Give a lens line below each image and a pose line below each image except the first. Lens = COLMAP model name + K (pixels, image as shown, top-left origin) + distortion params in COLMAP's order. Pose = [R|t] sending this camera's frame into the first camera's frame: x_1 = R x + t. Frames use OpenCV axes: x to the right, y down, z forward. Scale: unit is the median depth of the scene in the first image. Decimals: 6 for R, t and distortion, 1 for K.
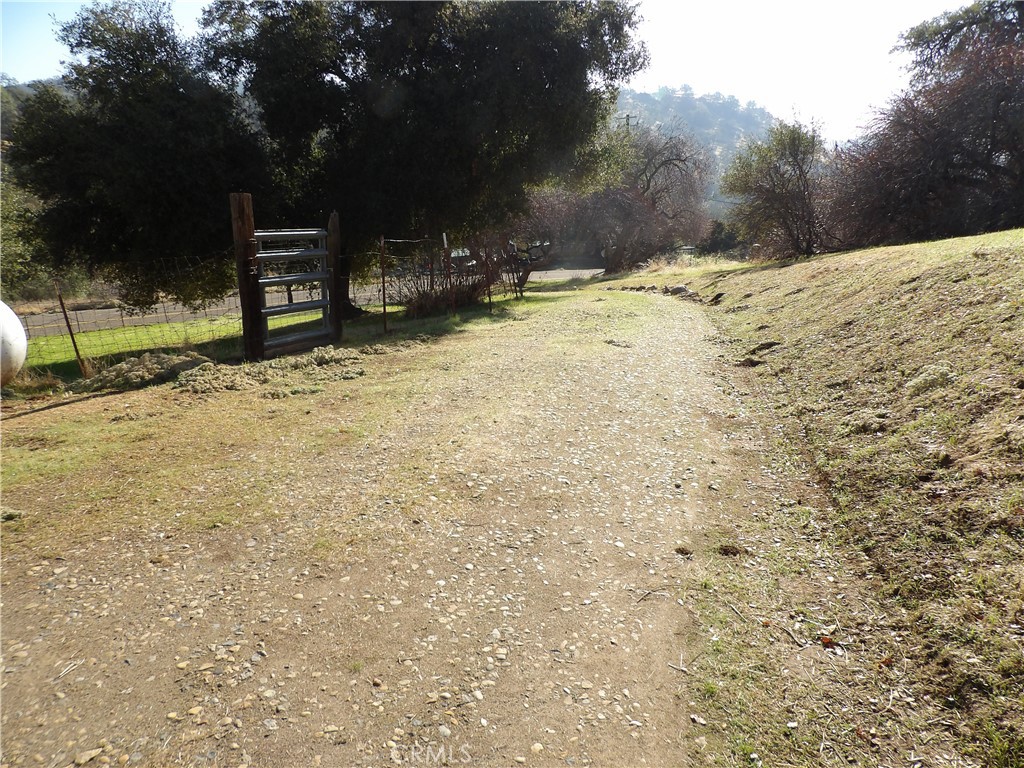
lens RADIAL K [[735.6, 0, 516.6], [0, 735.6, 385.8], [0, 0, 1]] dist [-0.043467, 0.055164]
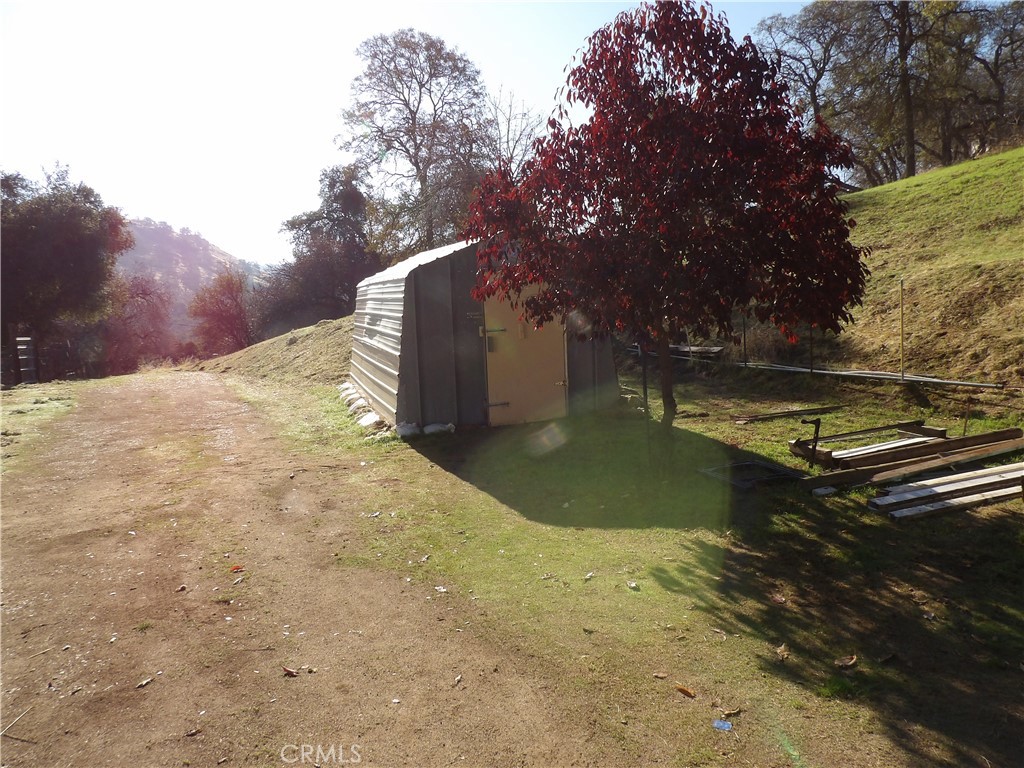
lens RADIAL K [[735.6, 0, 516.2], [0, 735.6, 381.2], [0, 0, 1]] dist [-0.043467, 0.055164]
pose [[0.757859, -0.094967, 0.645469, -0.194318], [0.200324, 0.975430, -0.091691, 0.142974], [-0.620902, 0.198791, 0.758263, -0.549379]]
